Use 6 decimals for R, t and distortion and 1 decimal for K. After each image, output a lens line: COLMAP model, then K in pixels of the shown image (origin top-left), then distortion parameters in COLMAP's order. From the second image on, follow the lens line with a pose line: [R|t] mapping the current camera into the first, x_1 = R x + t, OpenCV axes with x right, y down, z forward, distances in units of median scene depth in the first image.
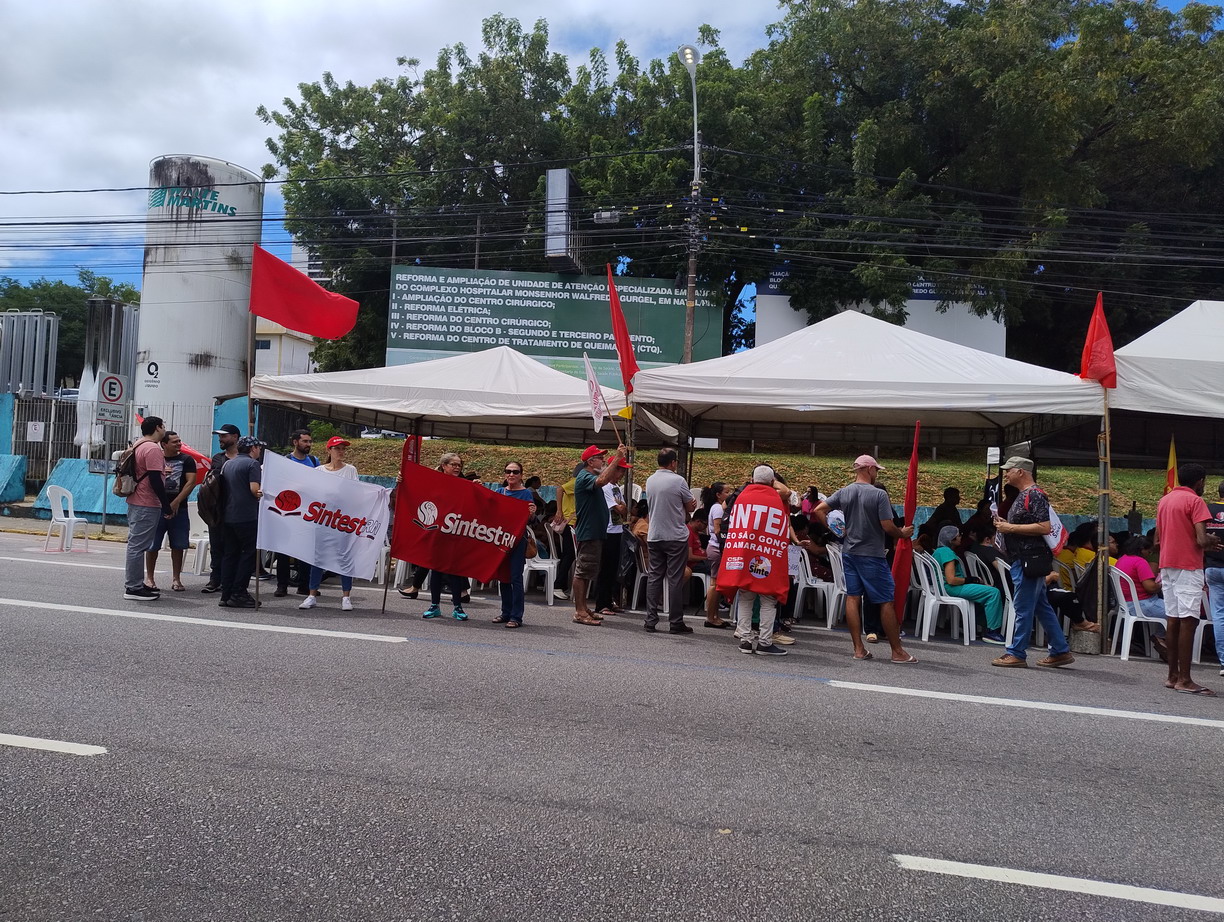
lens RADIAL K [[851.6, 0, 614.7], [0, 851.6, 458.1], [0, 0, 1]] dist [0.064111, -0.077766]
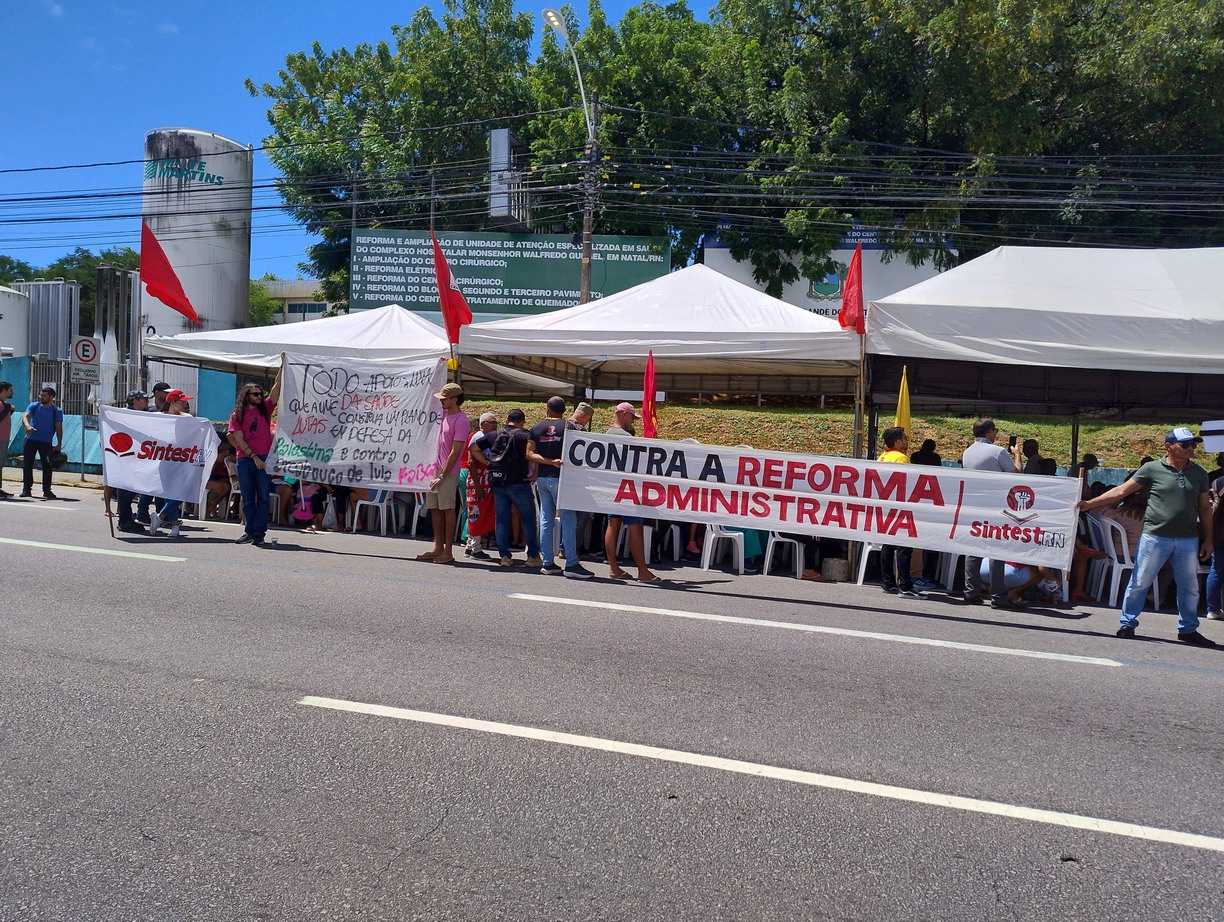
lens RADIAL K [[846.7, 0, 603.8], [0, 846.7, 469.9], [0, 0, 1]] dist [0.056243, -0.072322]
pose [[0.996595, -0.002351, -0.082417, 0.132110], [0.007502, 0.998032, 0.062249, 0.007099], [0.082109, -0.062655, 0.994652, -0.032064]]
